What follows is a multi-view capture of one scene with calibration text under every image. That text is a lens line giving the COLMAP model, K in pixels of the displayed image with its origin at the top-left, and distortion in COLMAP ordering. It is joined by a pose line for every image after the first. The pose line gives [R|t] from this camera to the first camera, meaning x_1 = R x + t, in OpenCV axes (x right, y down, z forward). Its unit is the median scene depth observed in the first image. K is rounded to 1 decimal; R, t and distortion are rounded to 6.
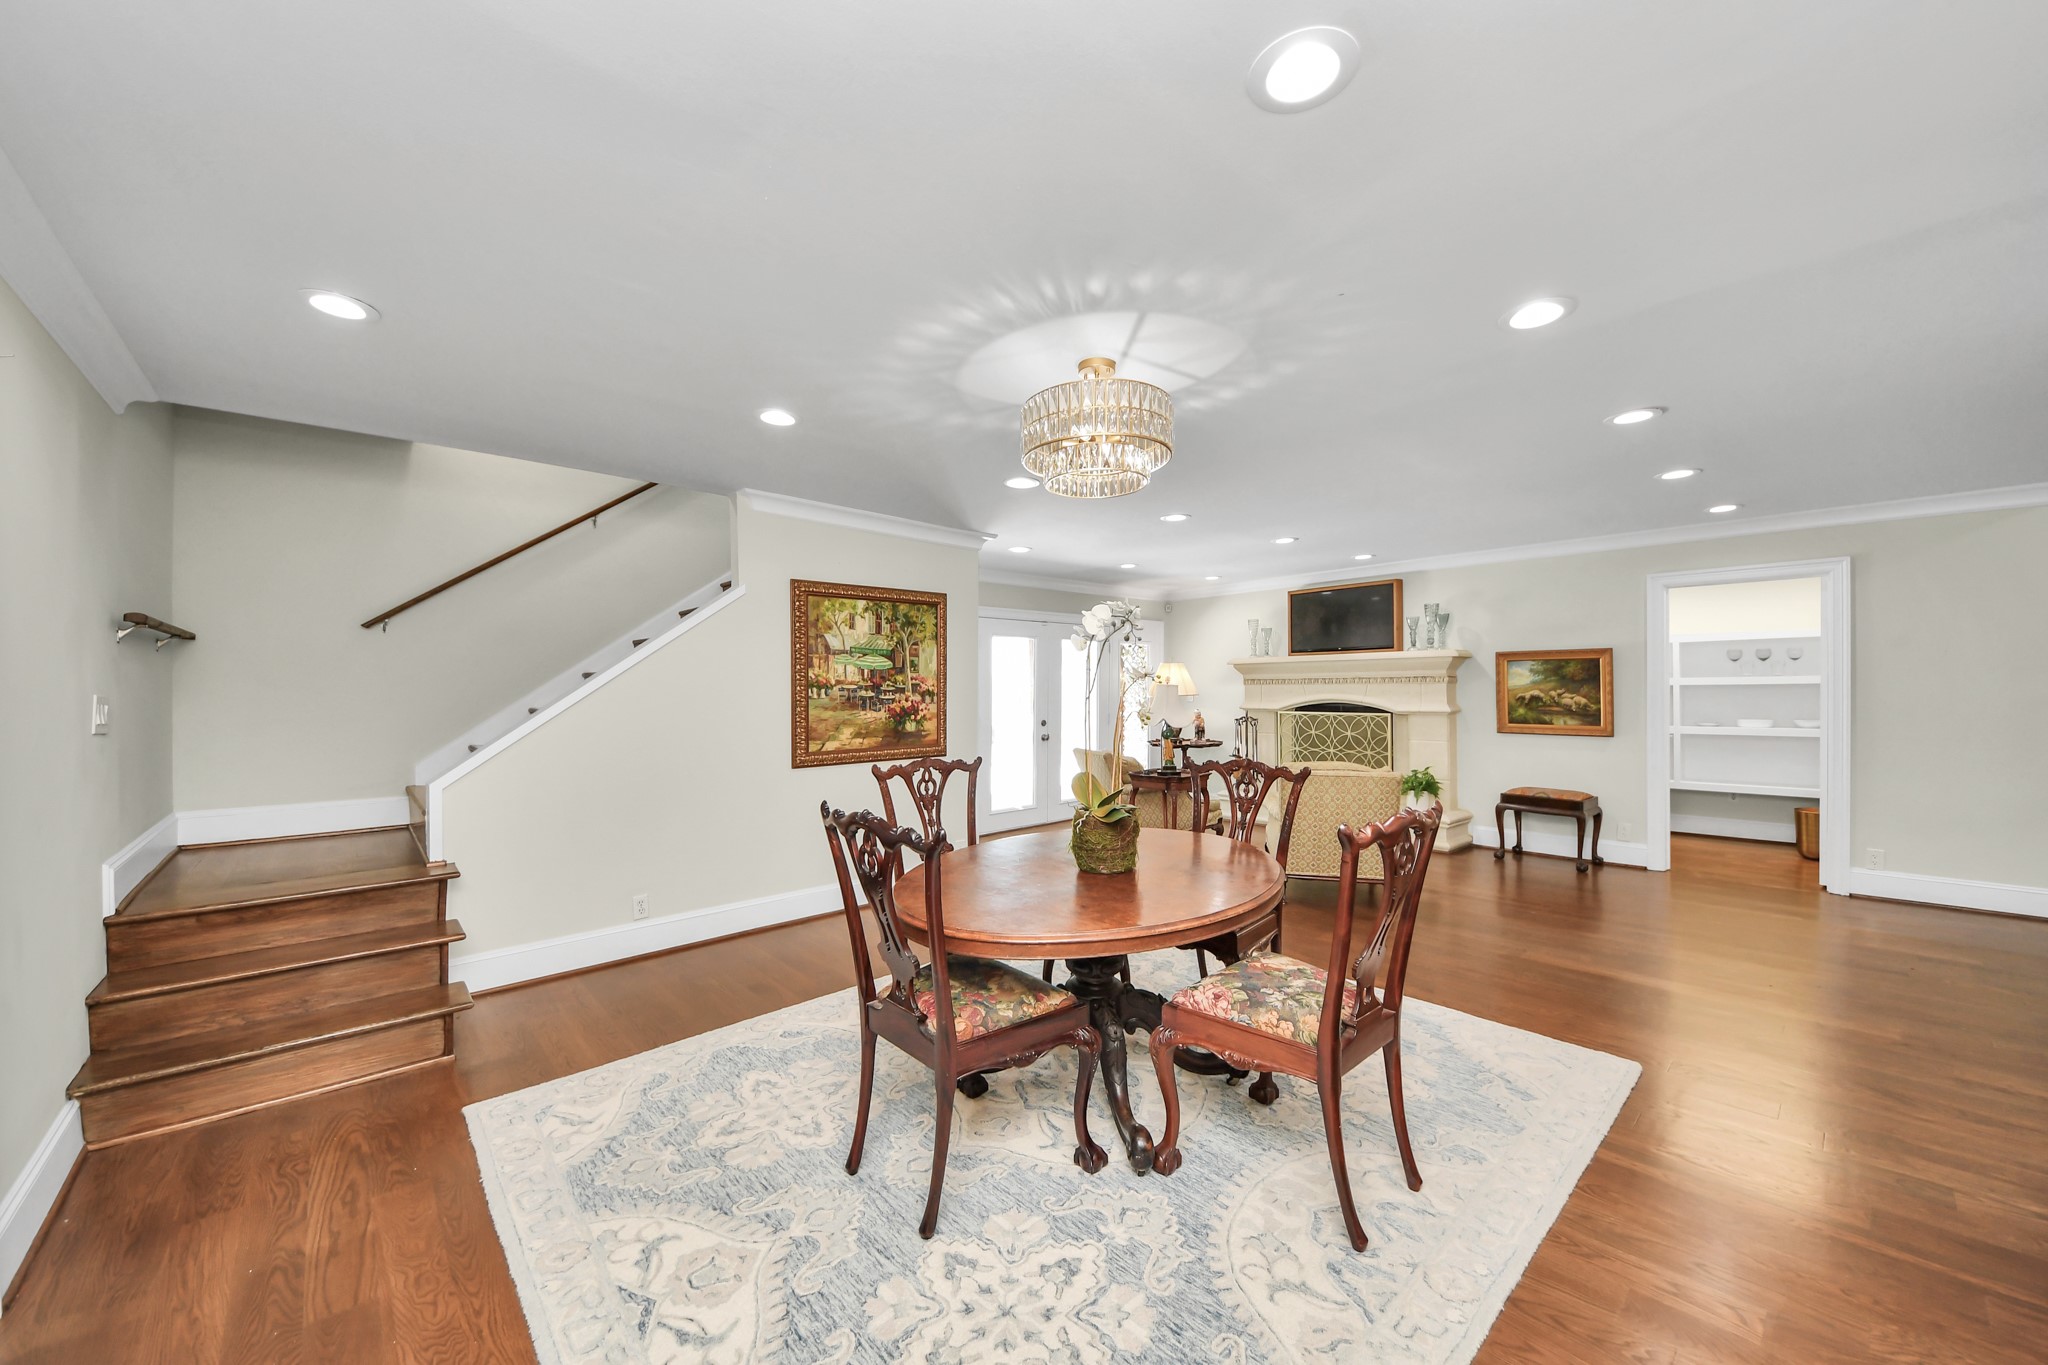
lens RADIAL K [[756.6, 0, 1028.1], [0, 756.6, 706.3], [0, 0, 1]] dist [0.010704, -0.003459]
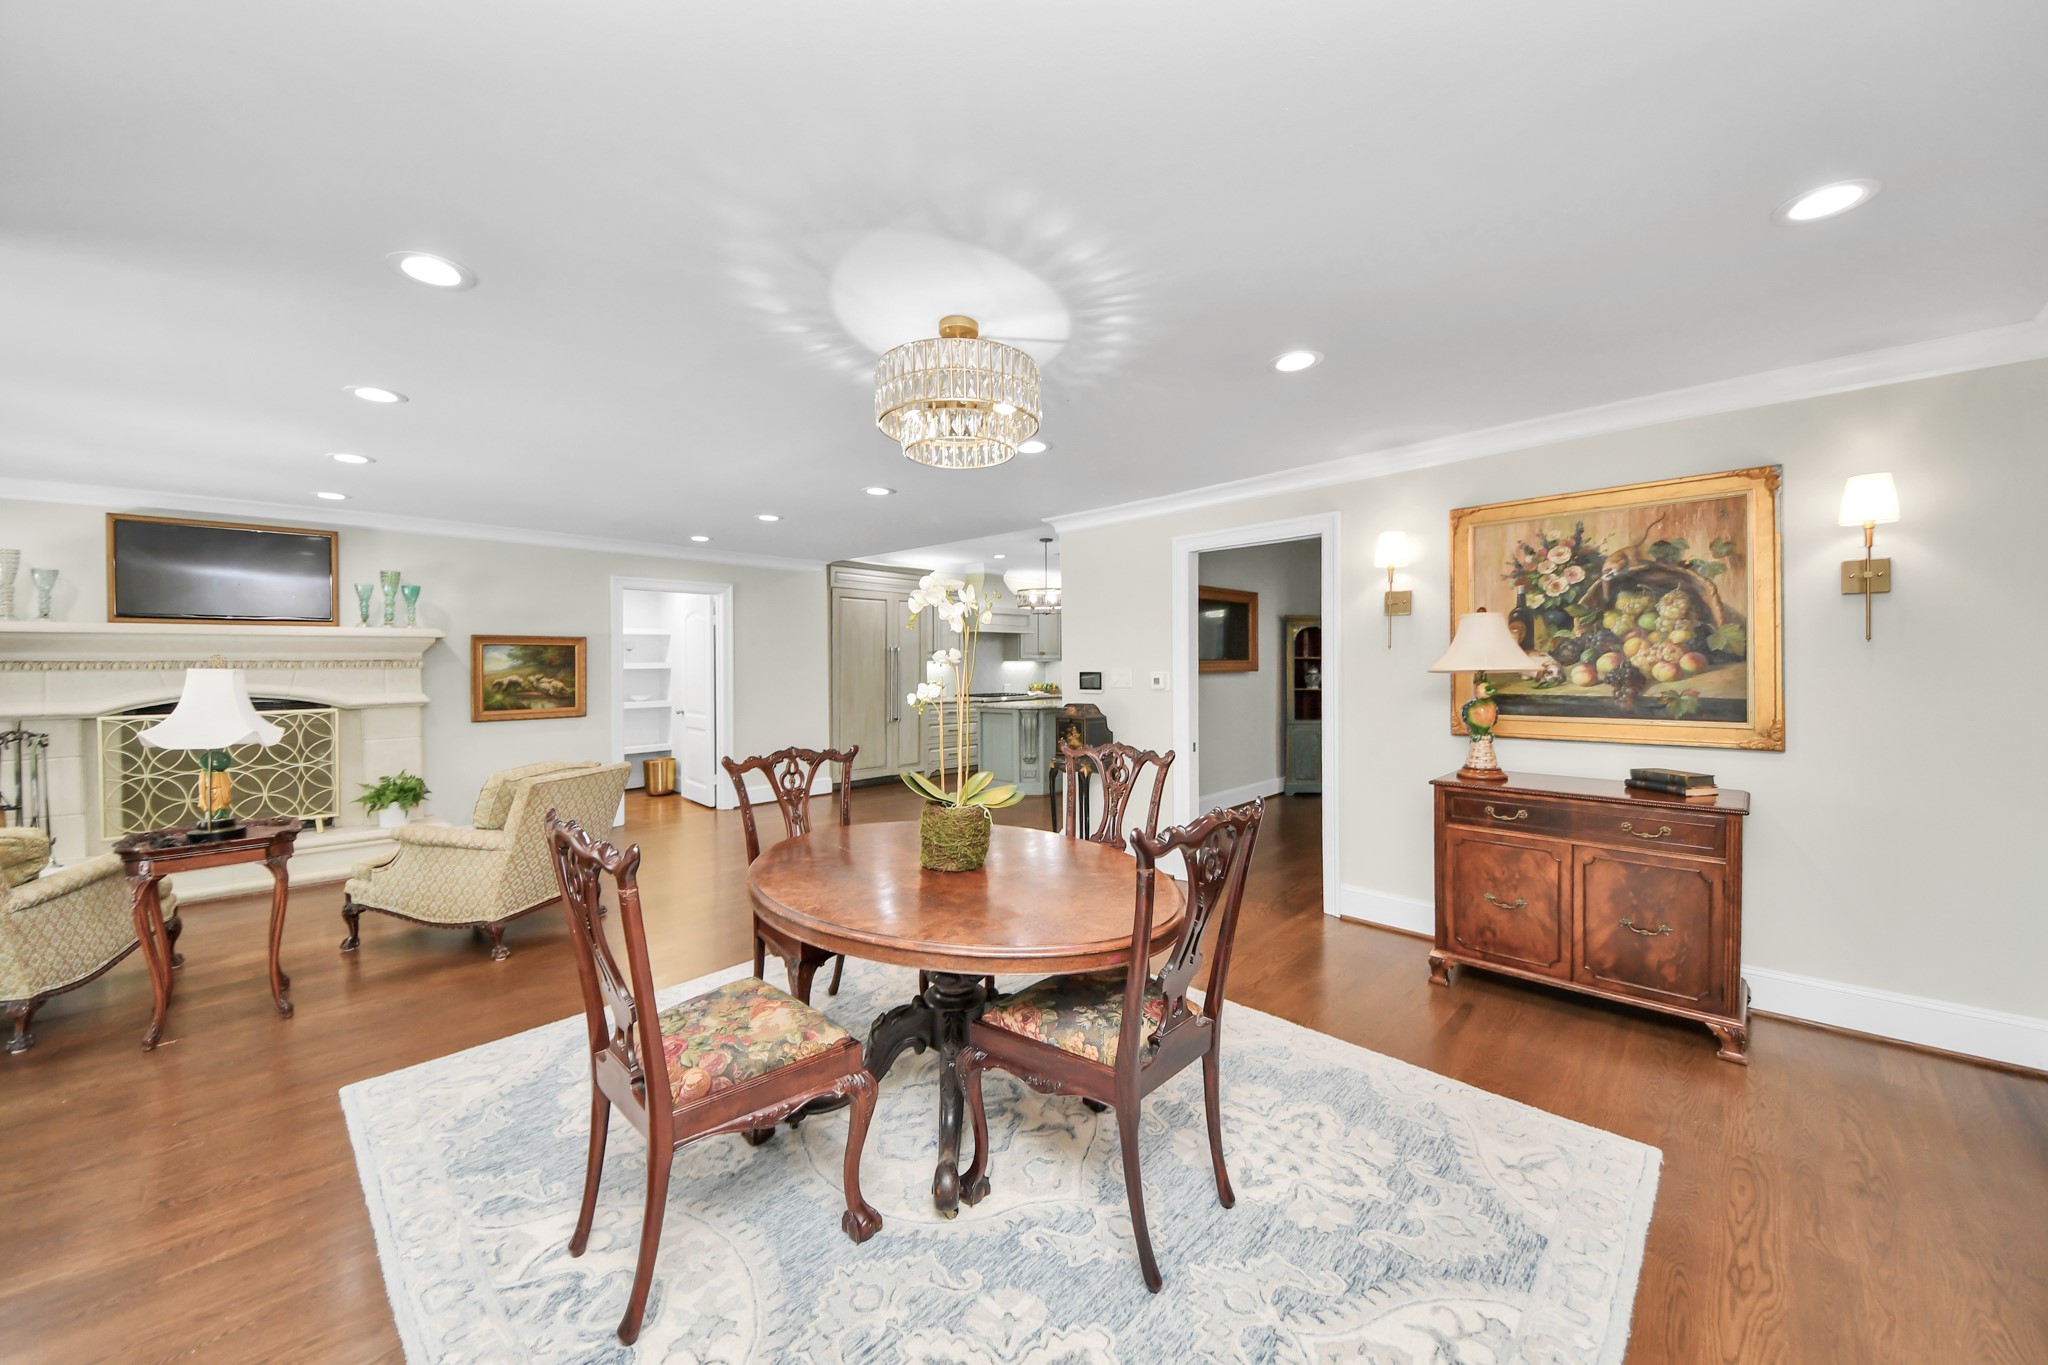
lens RADIAL K [[743.2, 0, 1015.3], [0, 743.2, 686.4], [0, 0, 1]] dist [0.021073, -0.013123]
pose [[-0.049927, -0.023372, 0.998479, -0.346328], [0.030112, 0.999236, 0.024895, -0.011704], [-0.998299, 0.031309, -0.049186, 0.408415]]
